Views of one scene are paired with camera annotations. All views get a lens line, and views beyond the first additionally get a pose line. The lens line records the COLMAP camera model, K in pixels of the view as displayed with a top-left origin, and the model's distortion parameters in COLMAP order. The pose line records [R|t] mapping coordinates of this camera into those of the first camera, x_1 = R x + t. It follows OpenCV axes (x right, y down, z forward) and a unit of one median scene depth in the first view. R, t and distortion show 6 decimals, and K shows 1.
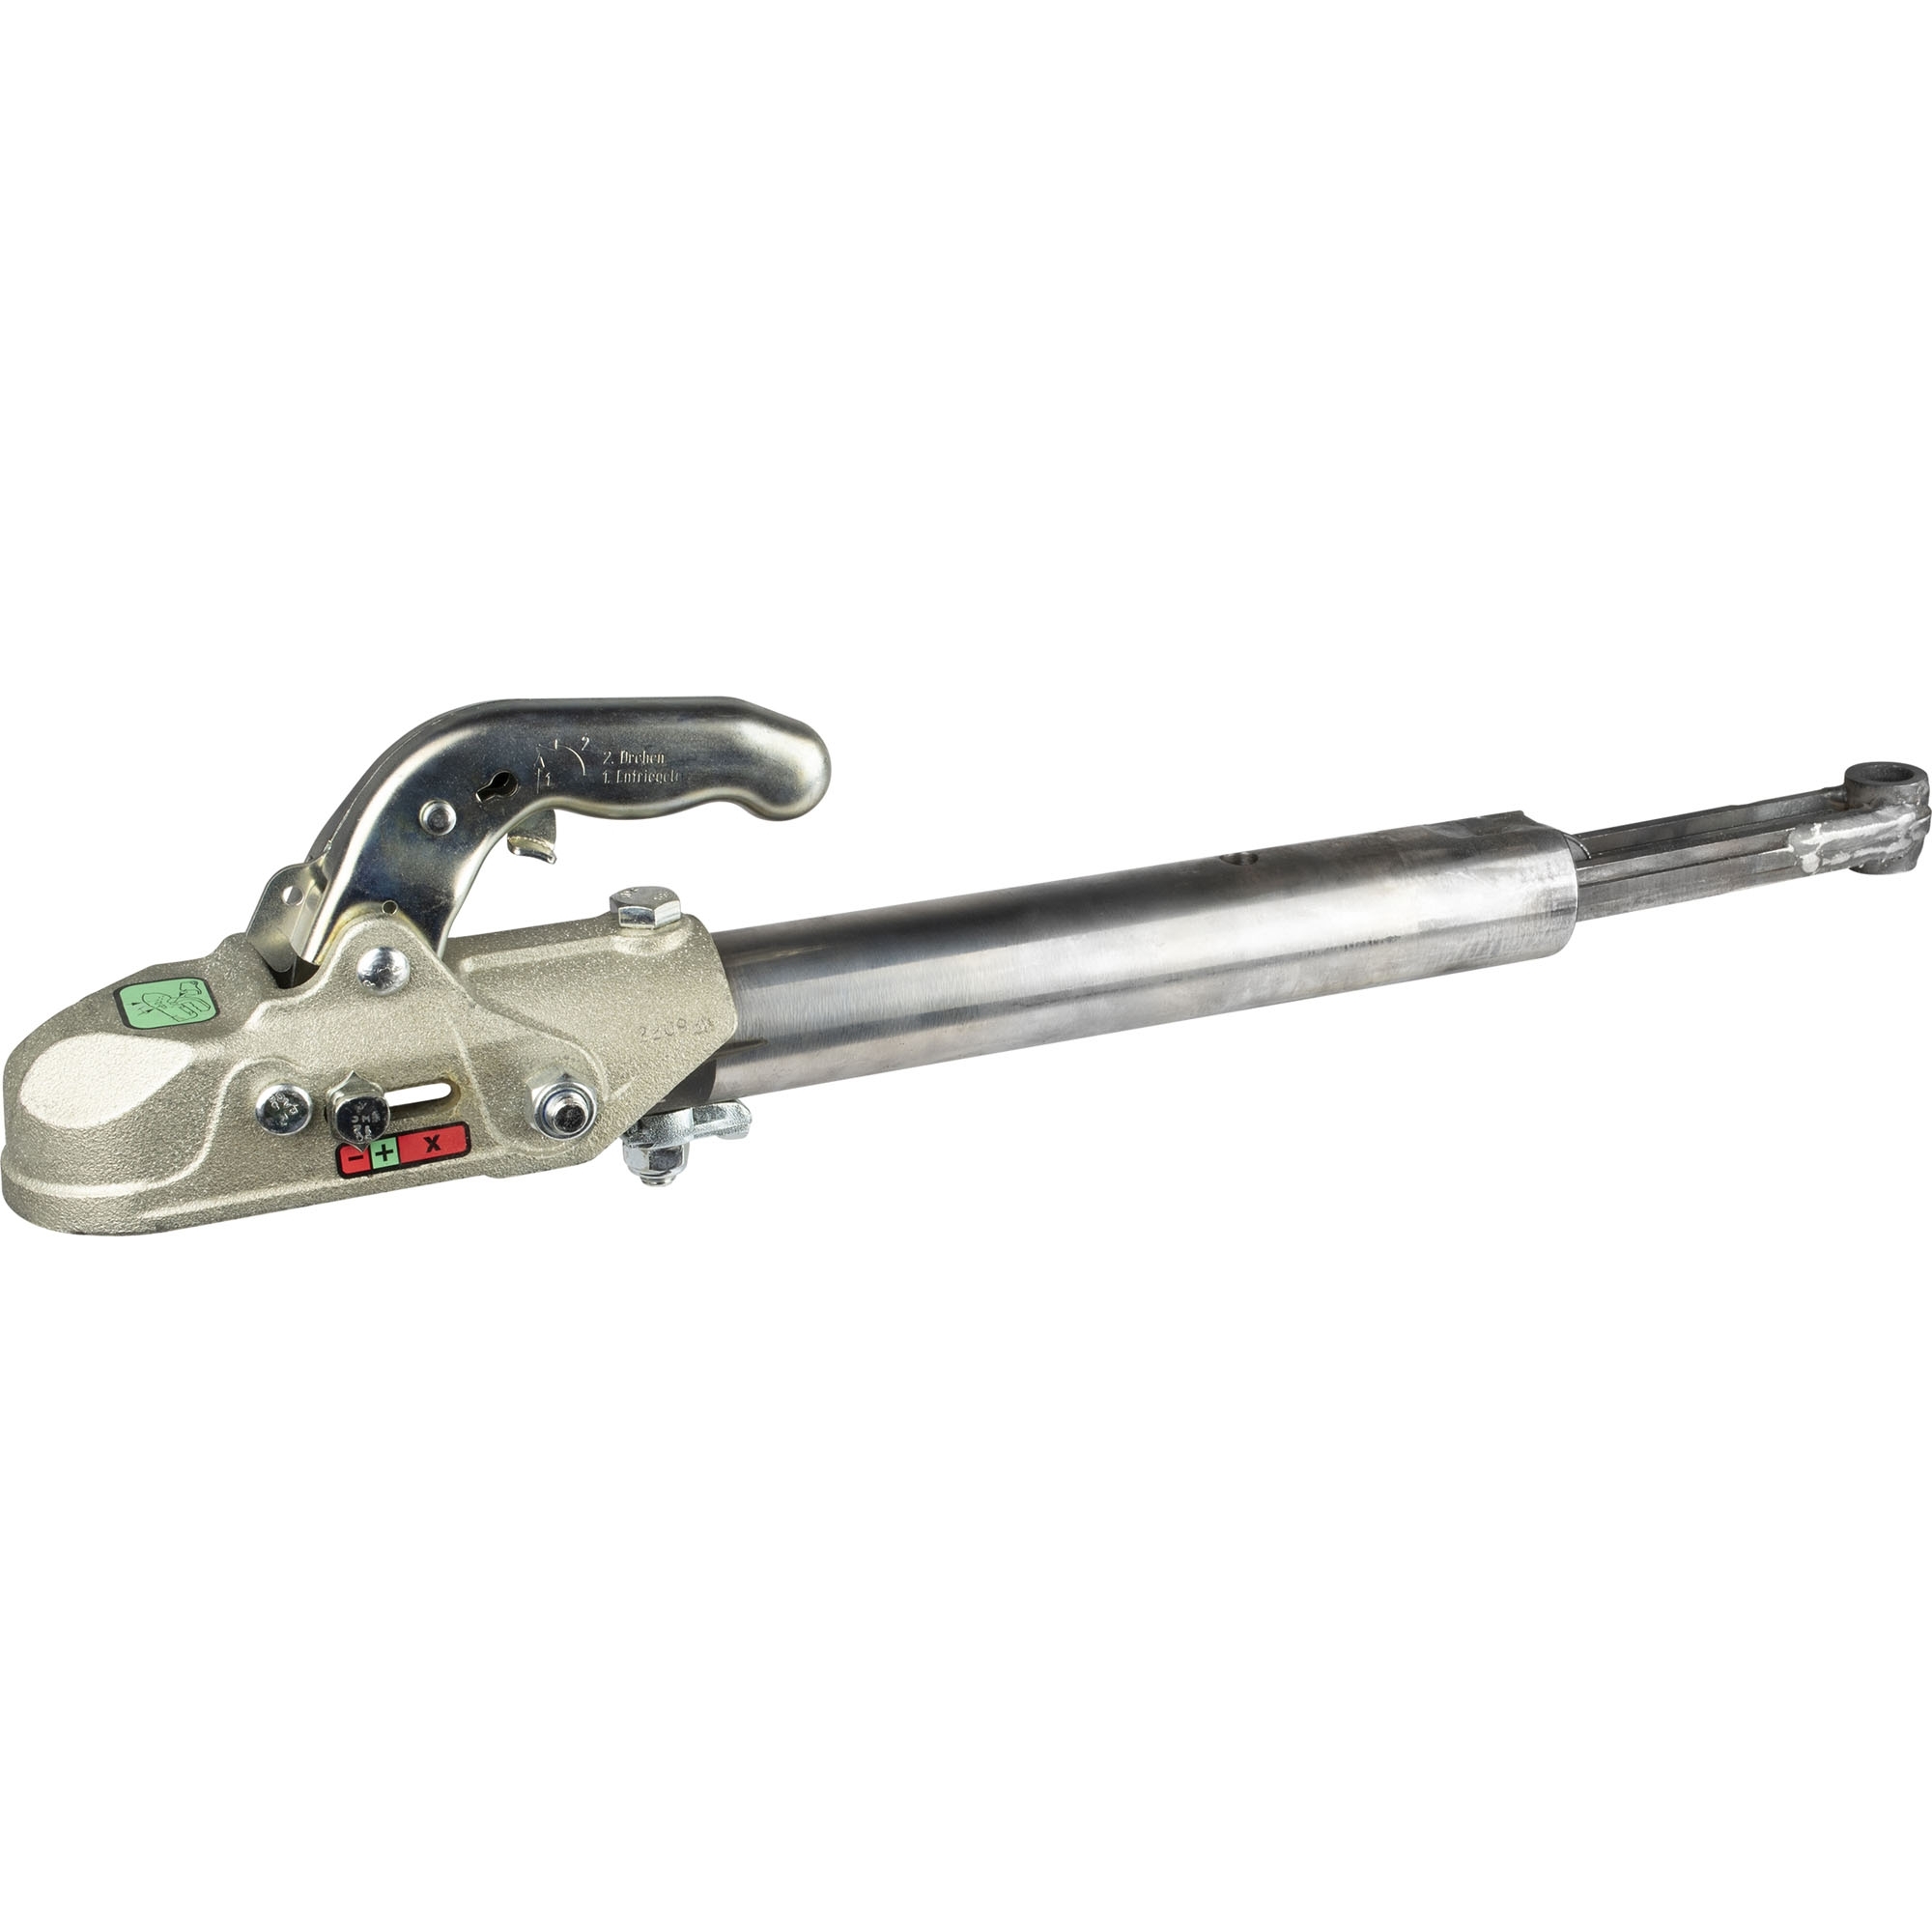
lens RADIAL K [[4059.9, 0, 969.7], [0, 4059.9, 963.9], [0, 0, 1]] dist [0.169706, 0.000000]
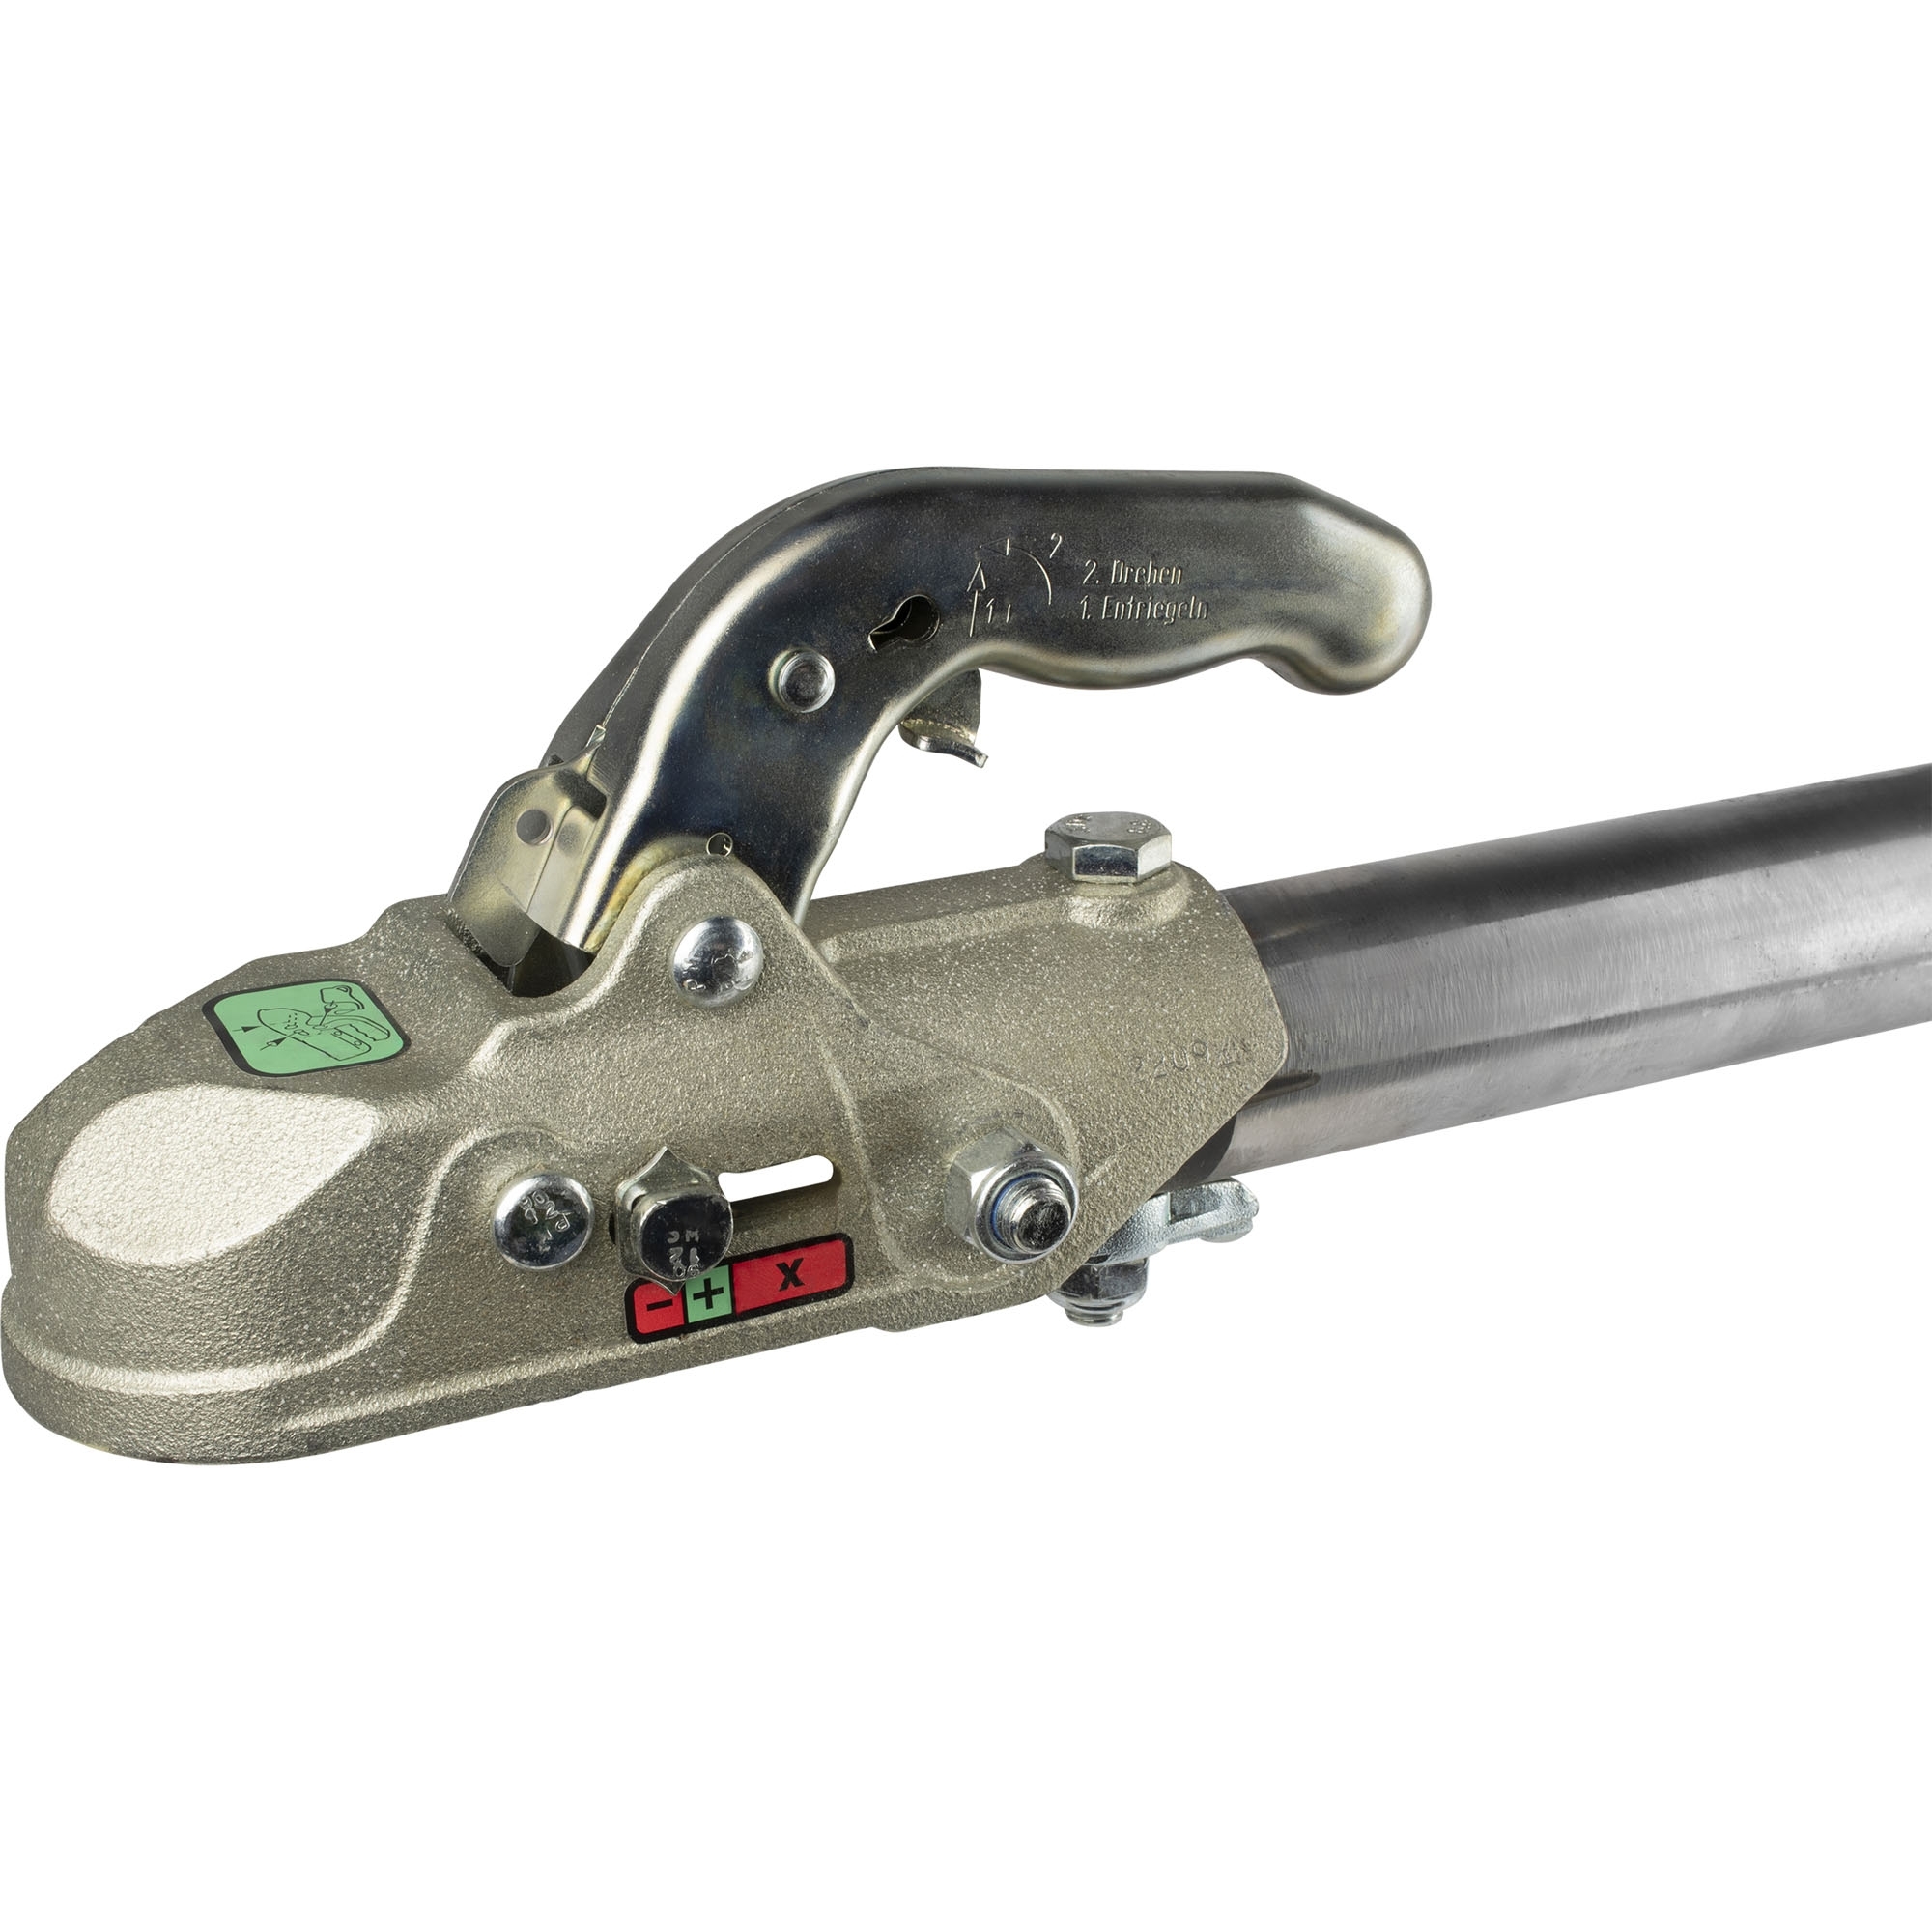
lens RADIAL K [[4059.9, 0, 961.8], [0, 4059.9, 972.4], [0, 0, 1]] dist [0.169706, 0.000000]
pose [[0.998026, -0.013512, 0.061332, -0.141768], [0.013395, 0.999908, 0.002333, 0.002282], [-0.061358, -0.001507, 0.998115, 0.449223]]
